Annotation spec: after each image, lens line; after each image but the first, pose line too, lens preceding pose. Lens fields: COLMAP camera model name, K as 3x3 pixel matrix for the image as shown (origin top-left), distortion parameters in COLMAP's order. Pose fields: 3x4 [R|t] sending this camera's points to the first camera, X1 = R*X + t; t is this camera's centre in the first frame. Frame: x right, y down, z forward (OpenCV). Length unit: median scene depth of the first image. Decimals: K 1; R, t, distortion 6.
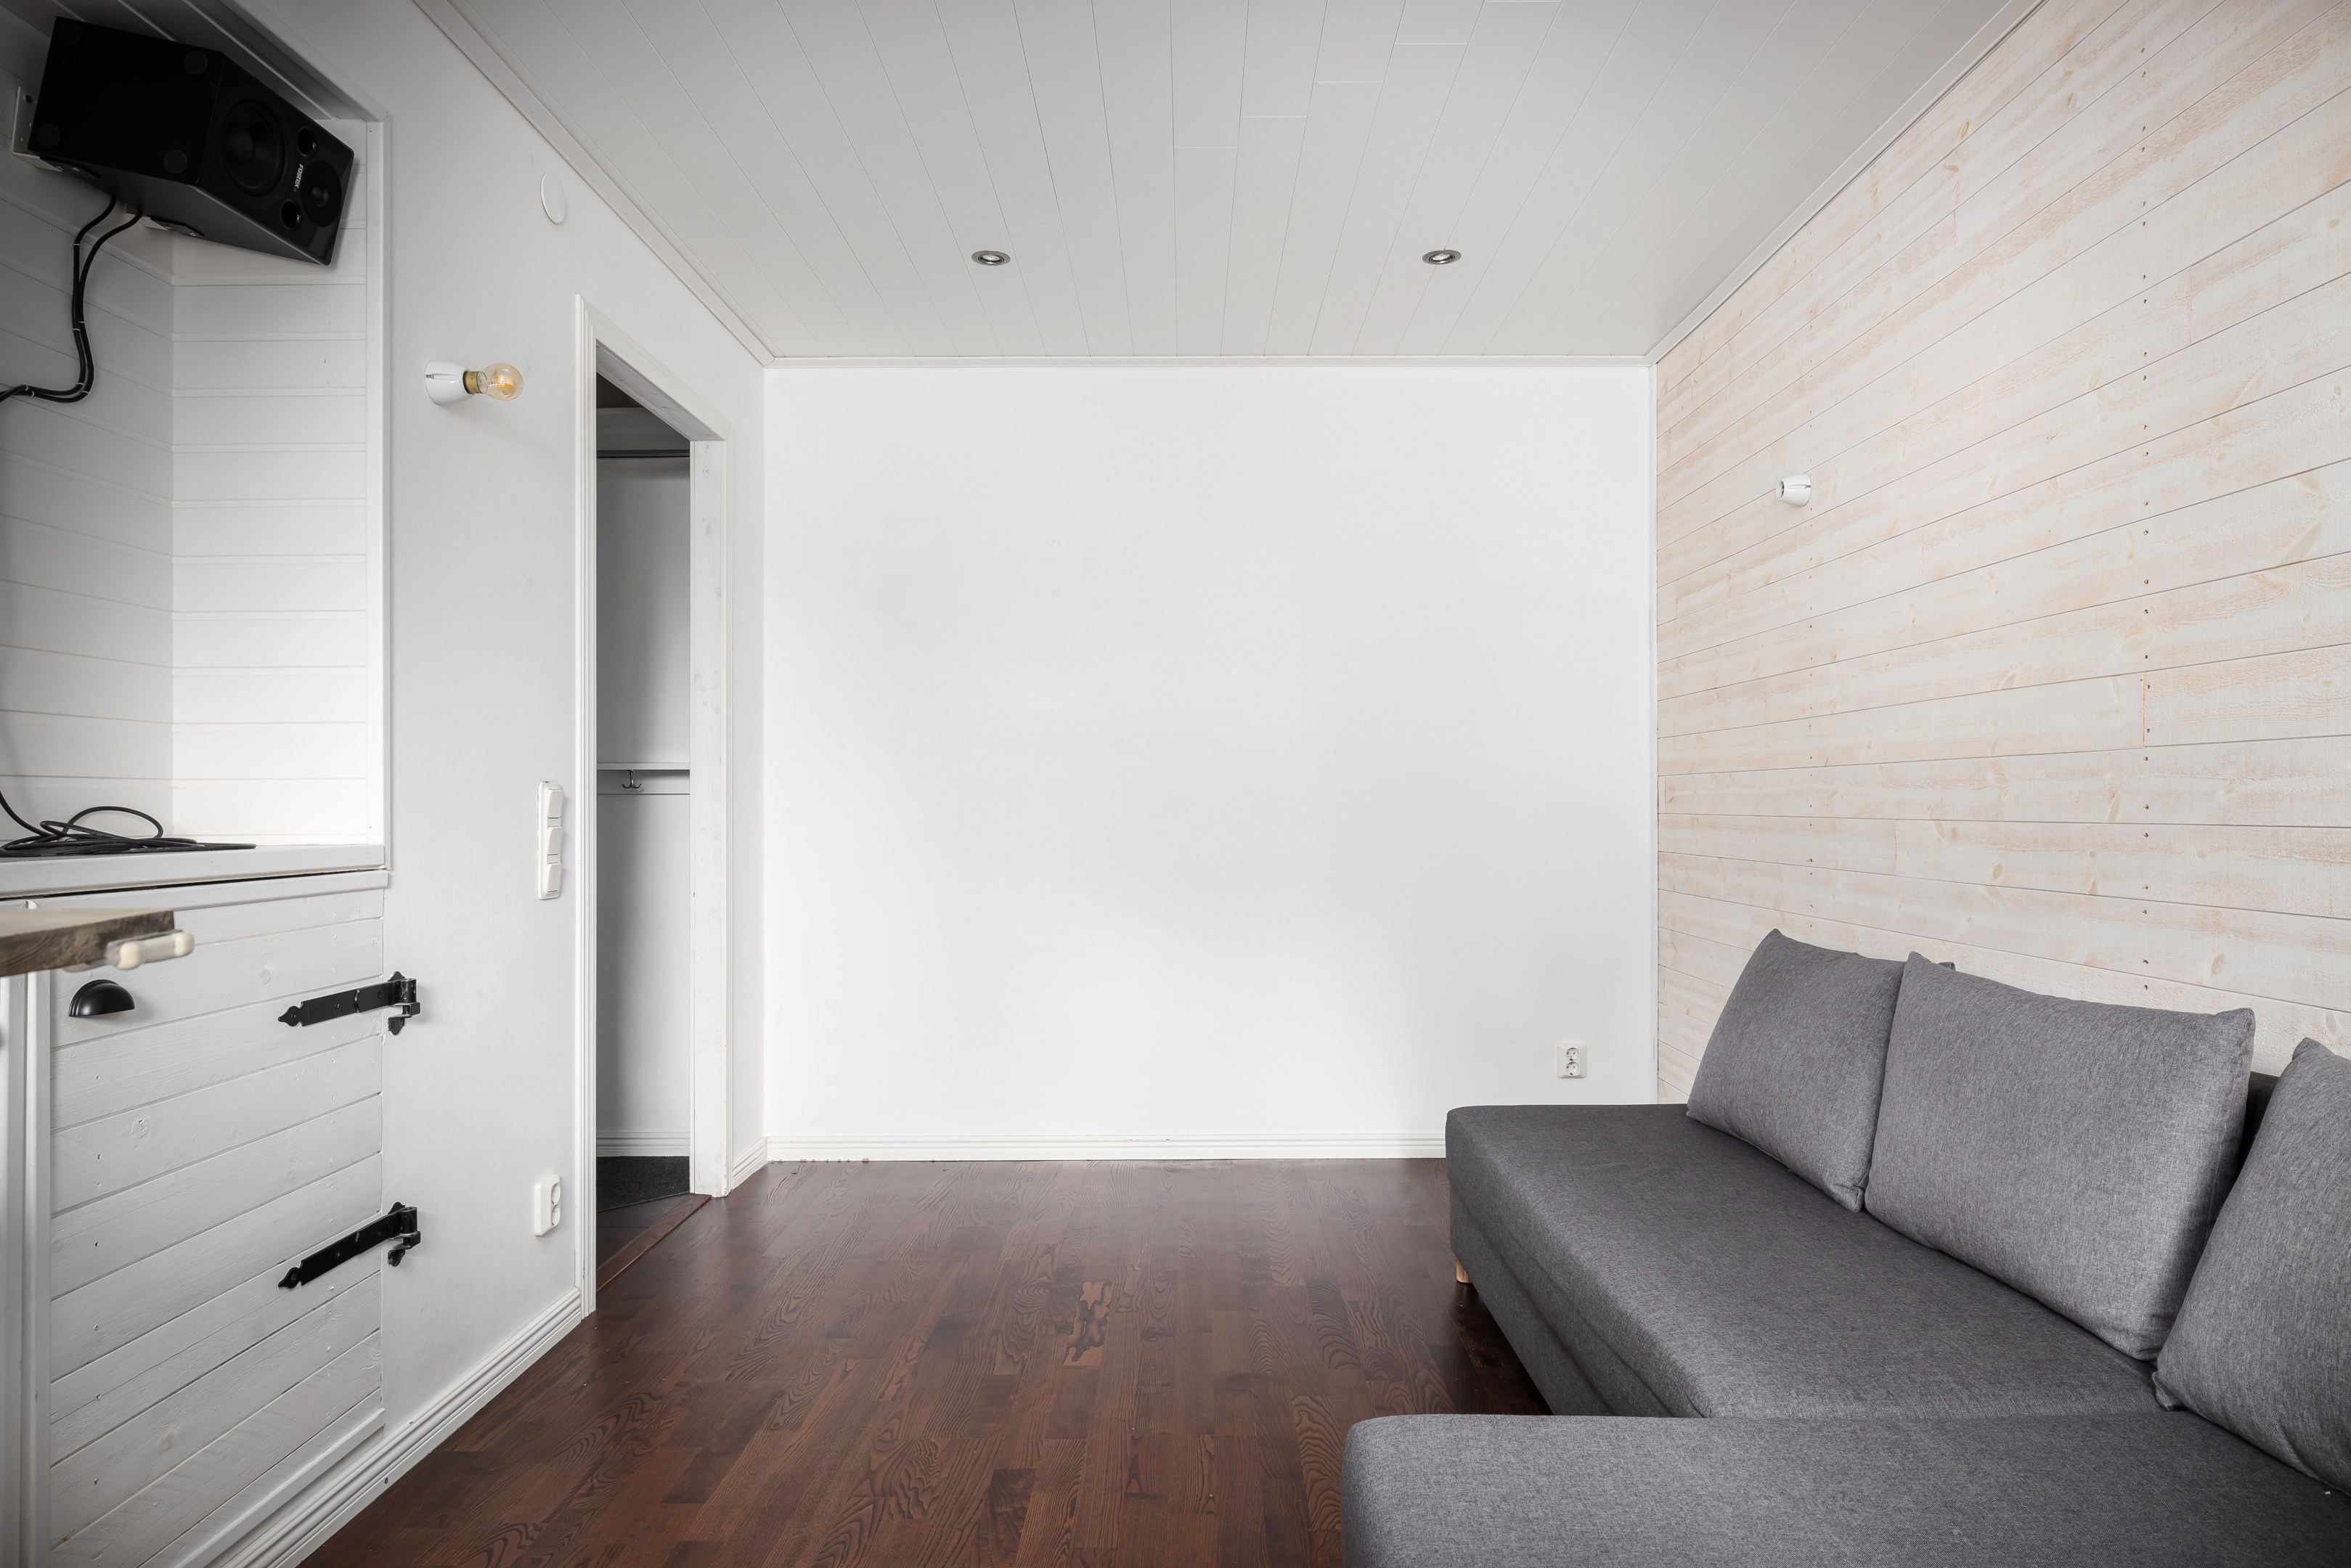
lens RADIAL K [[1402.3, 0, 1176.8], [0, 1402.3, 792.2], [0, 0, 1]] dist [-0.007832, -0.001515]
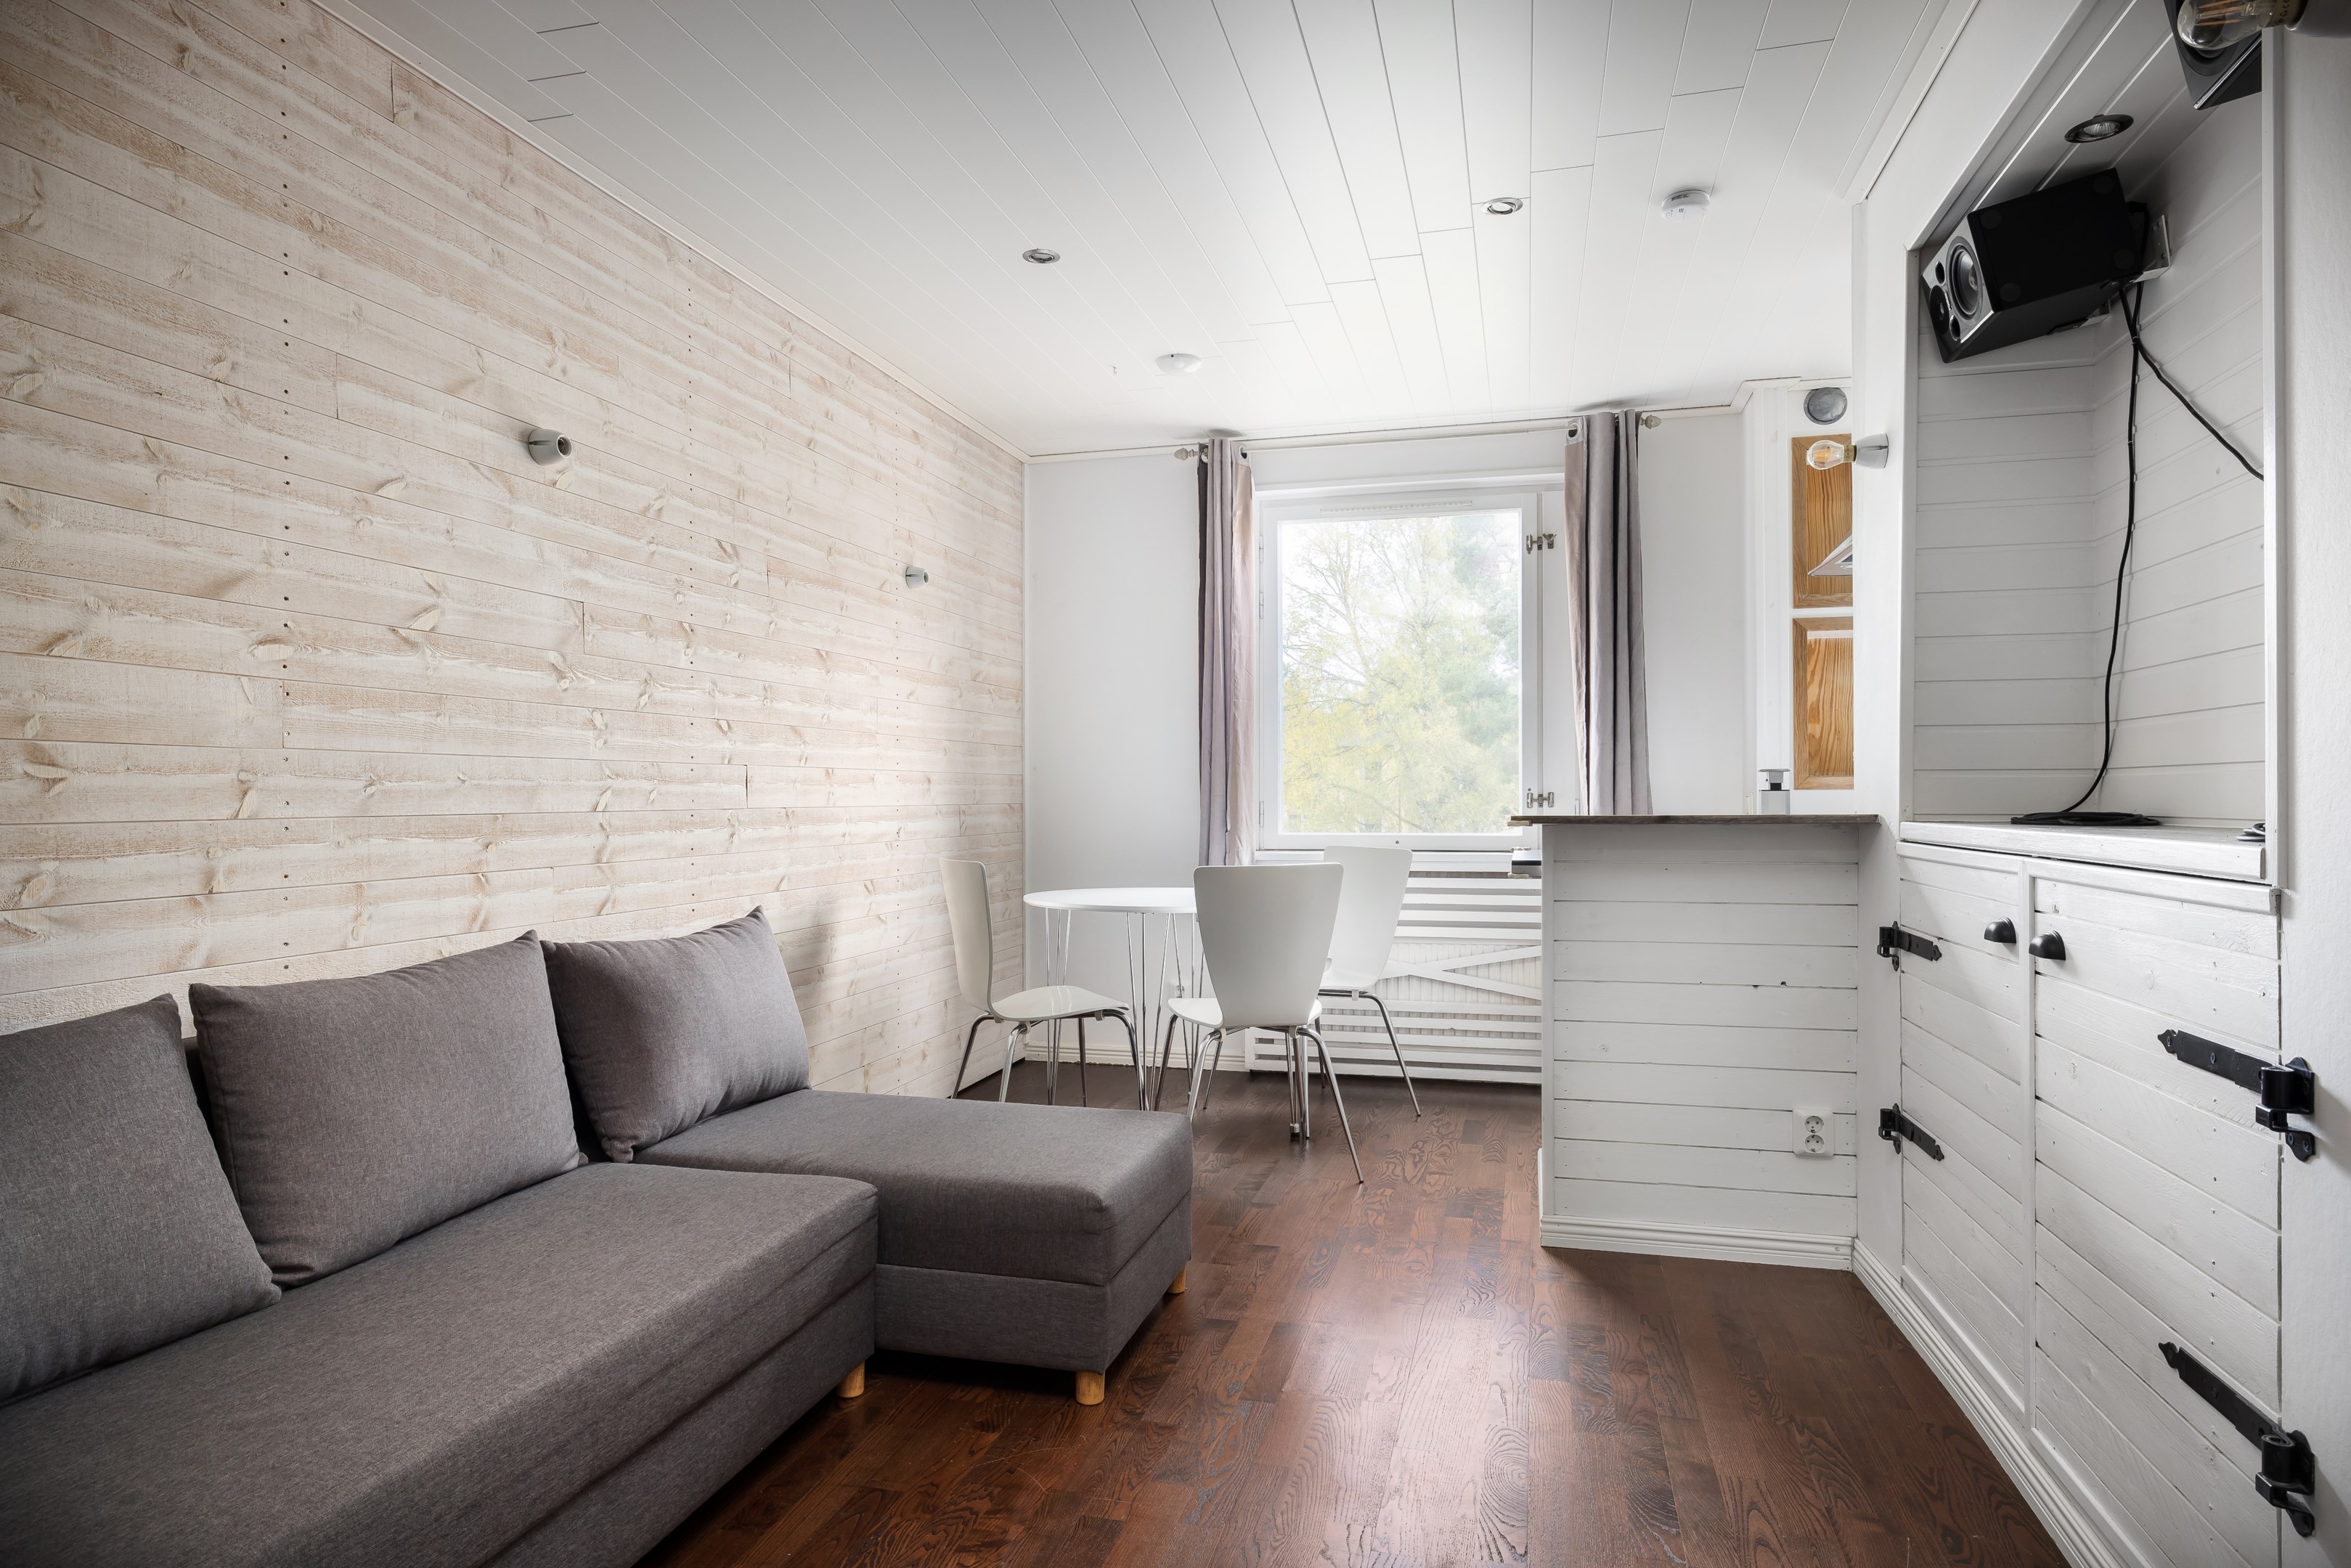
lens RADIAL K [[1329.2, 0, 1179.7], [0, 1329.2, 791.5], [0, 0, 1]] dist [-0.003945, 0.000847]
pose [[-0.970383, 0.007217, 0.241465, -0.253080], [0.004368, 0.999914, -0.012332, 0.018393], [-0.241533, -0.010912, -0.970331, 1.927885]]
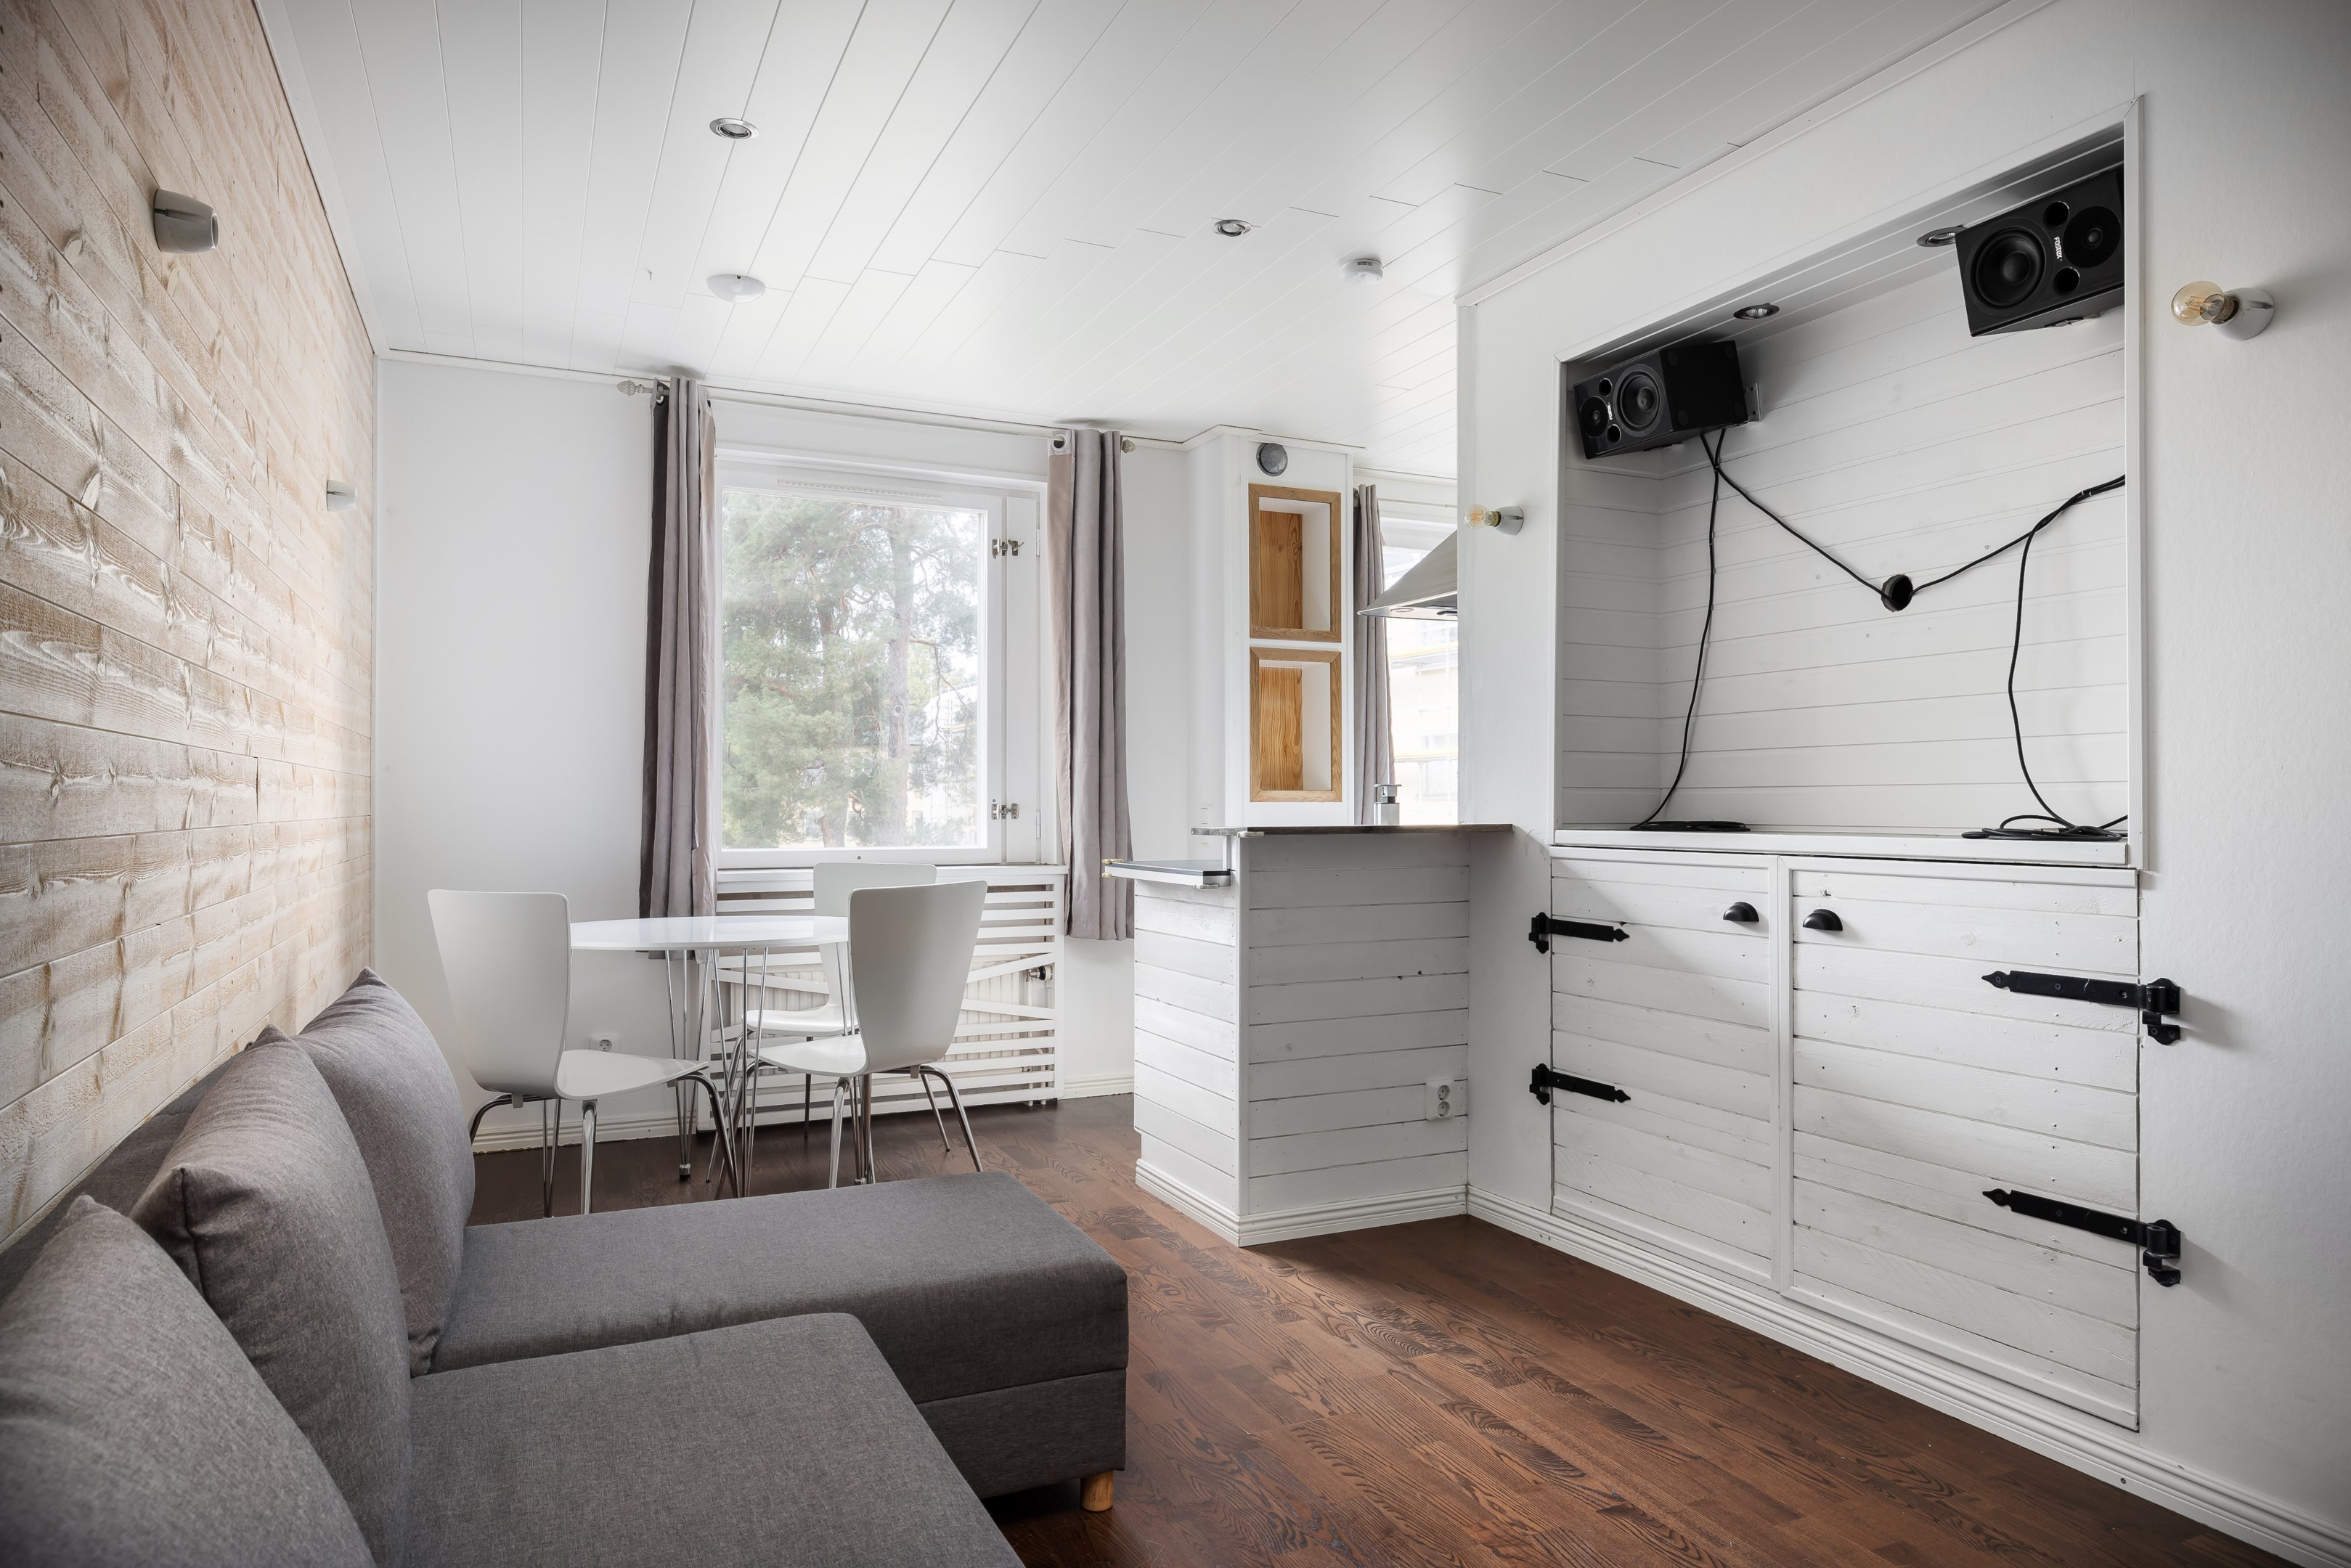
lens RADIAL K [[1402.3, 0, 1167.7], [0, 1402.3, 787.4], [0, 0, 1]] dist [-0.007832, -0.001515]
pose [[-0.903484, -0.003396, -0.428608, 0.537751], [0.005019, 0.999816, -0.018502, 0.012988], [0.428592, -0.018867, -0.903301, 1.799012]]
